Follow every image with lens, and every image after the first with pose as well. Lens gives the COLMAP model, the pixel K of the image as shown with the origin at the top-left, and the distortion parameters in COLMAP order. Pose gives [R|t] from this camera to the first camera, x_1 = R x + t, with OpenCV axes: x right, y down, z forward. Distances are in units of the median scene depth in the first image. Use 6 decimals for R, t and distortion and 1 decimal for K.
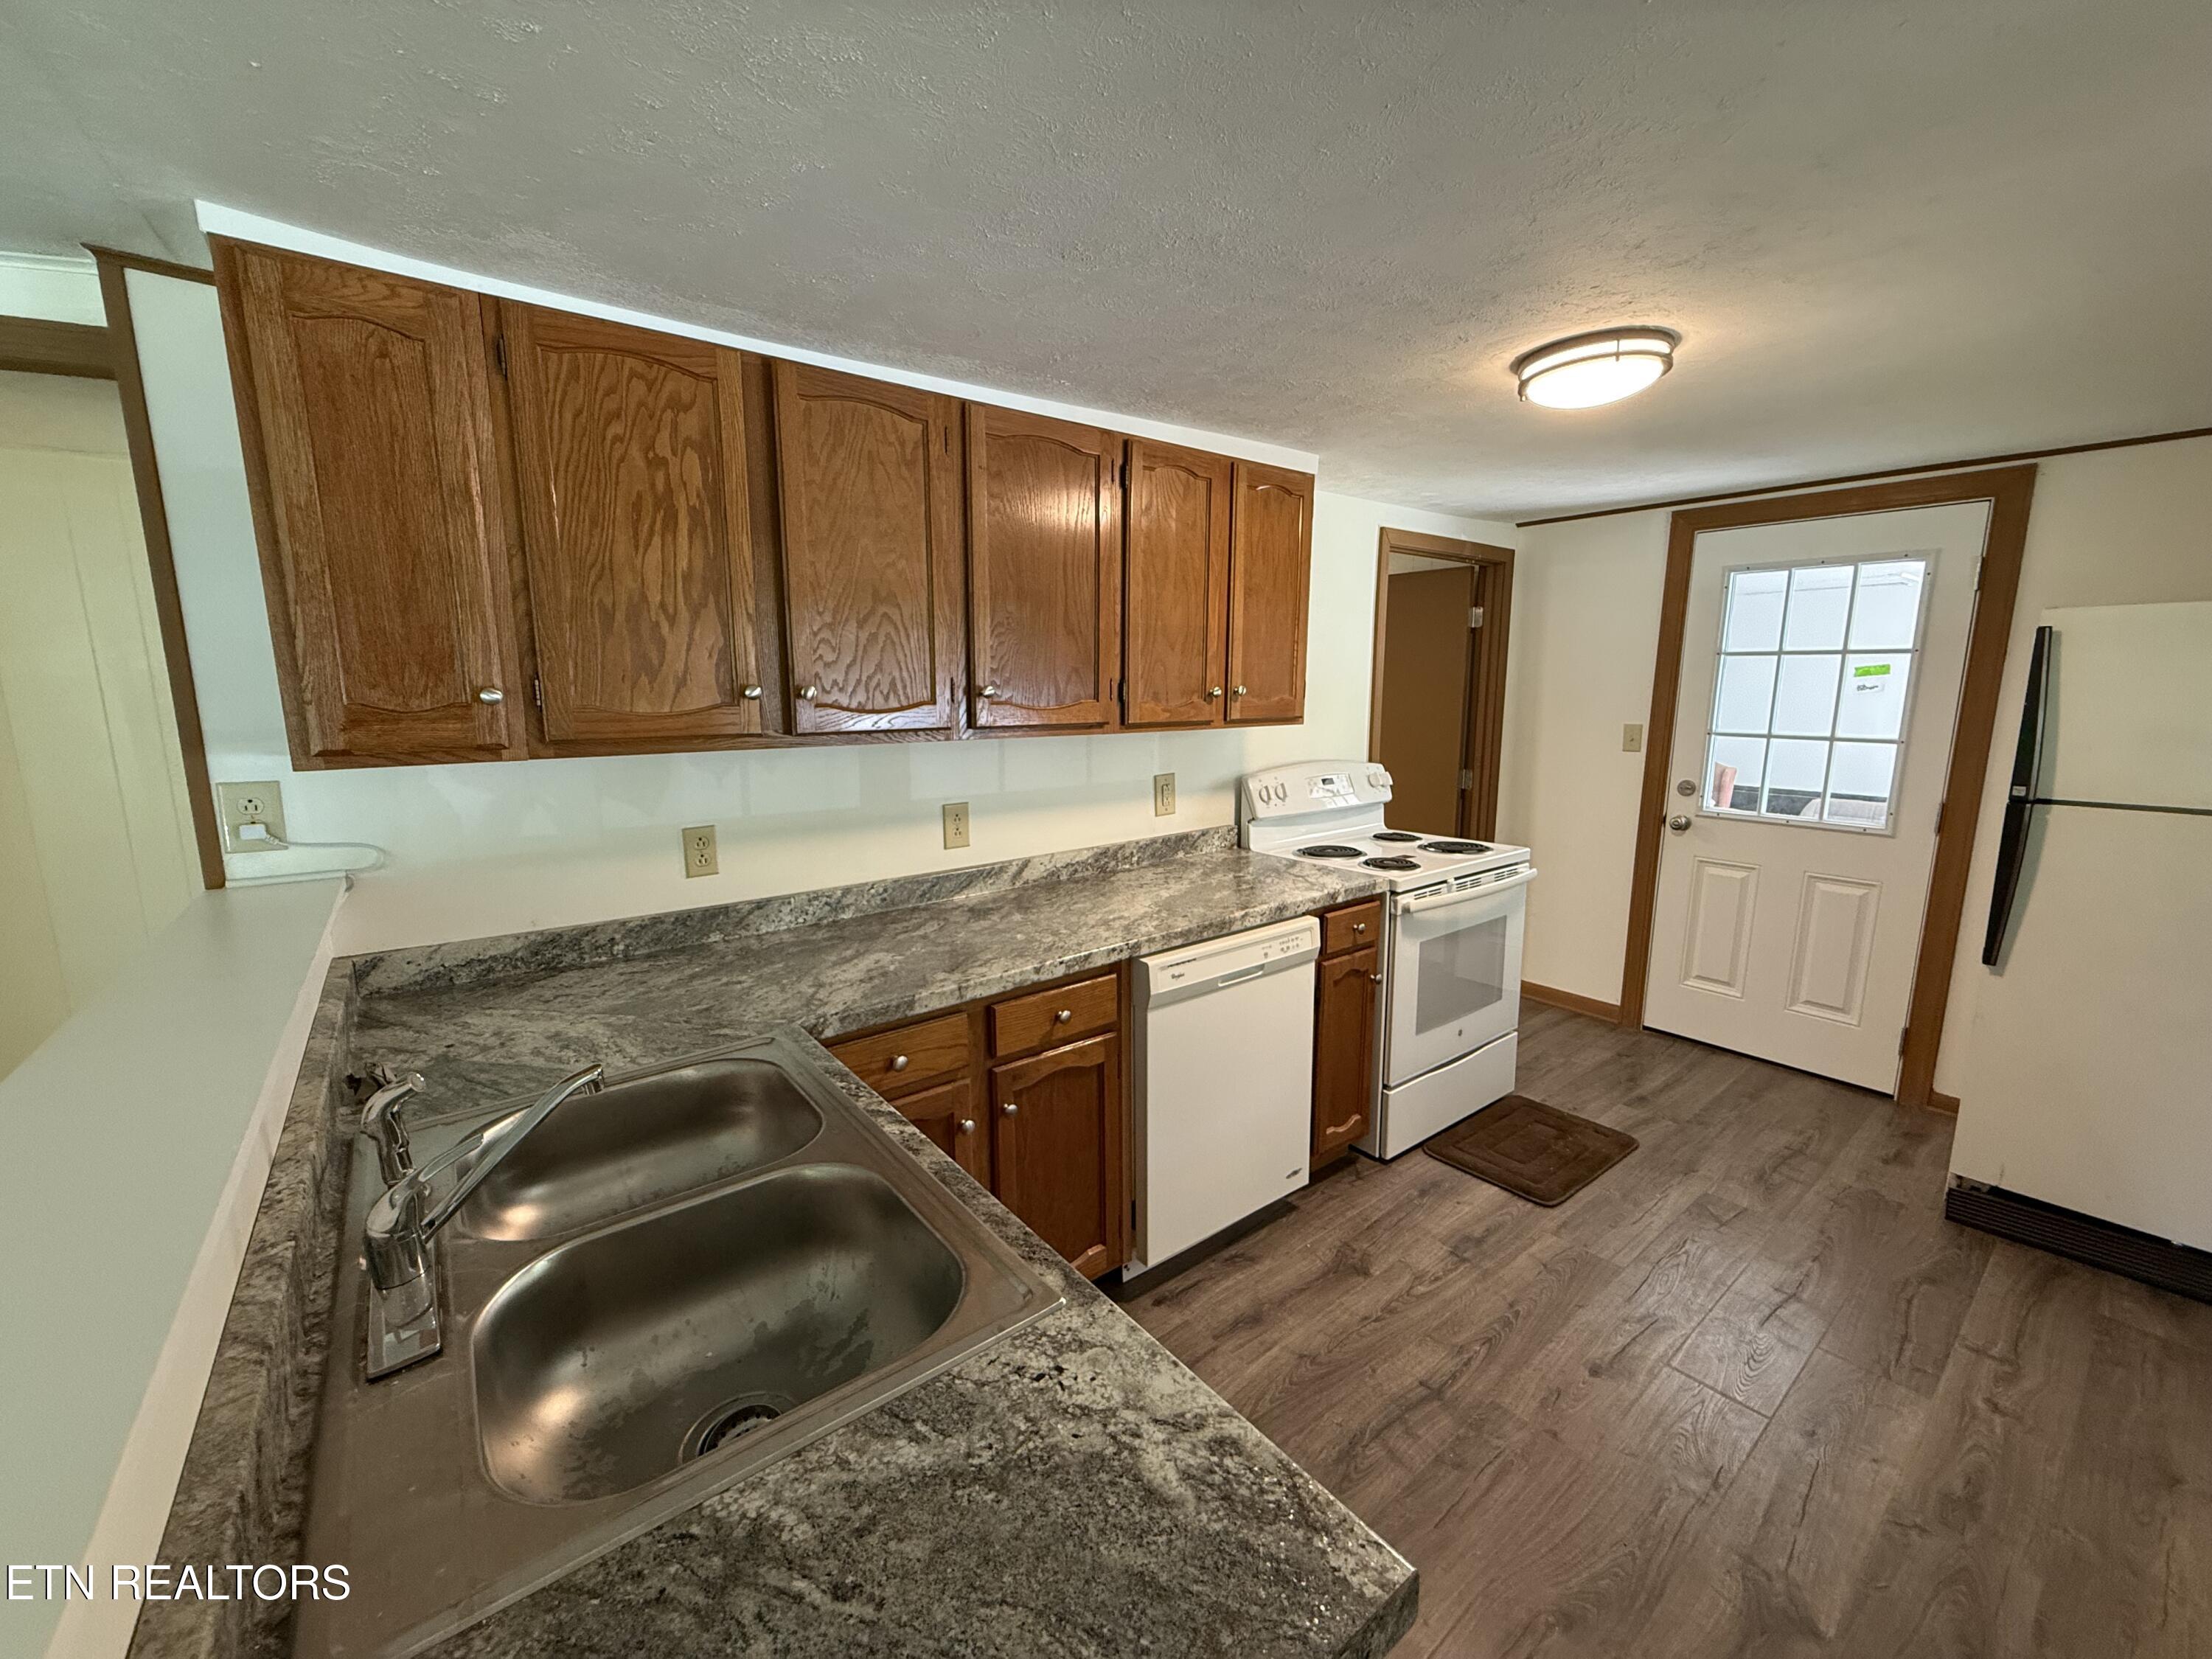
lens RADIAL K [[883.1, 0, 1102.8], [0, 883.1, 829.6], [0, 0, 1]] dist [0.000986, 0.000175]
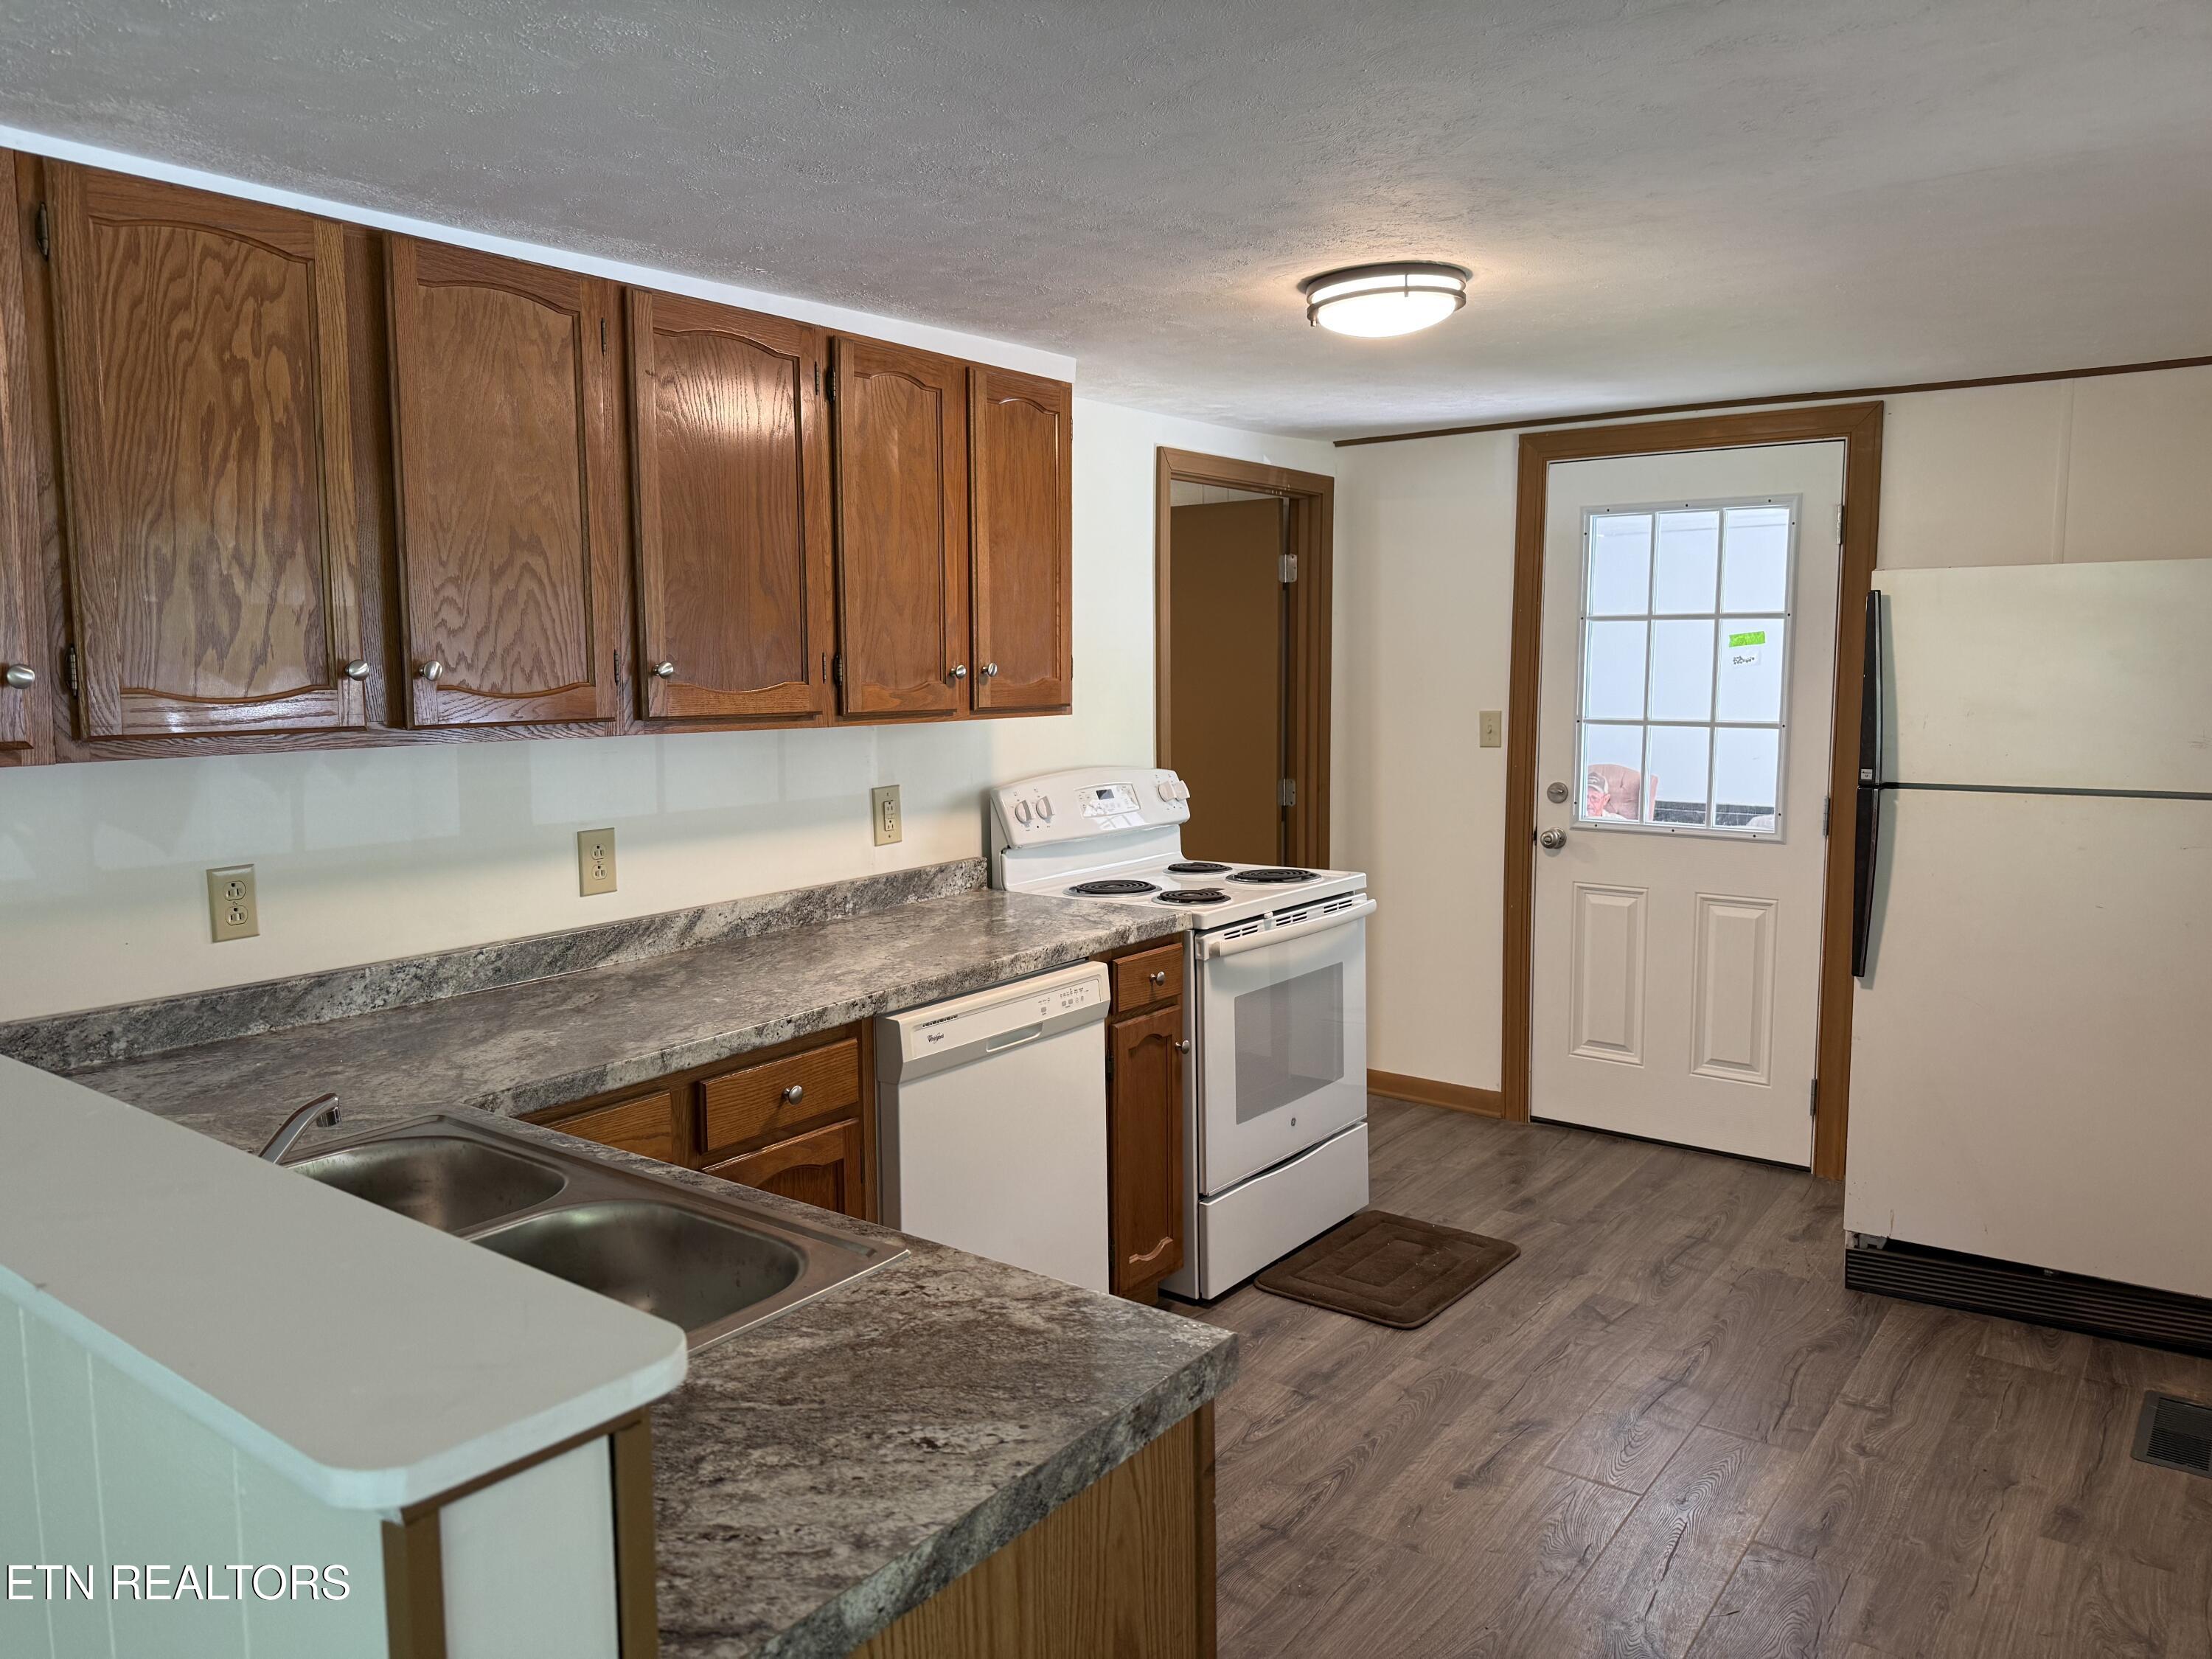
lens RADIAL K [[1546.9, 0, 1103.5], [0, 1546.9, 820.0], [0, 0, 1]] dist [0.100910, -0.143628]
pose [[0.965987, -0.030756, 0.256755, -0.112247], [0.046883, 0.997277, -0.056926, 0.060083], [-0.254305, 0.067028, 0.964799, -0.341564]]
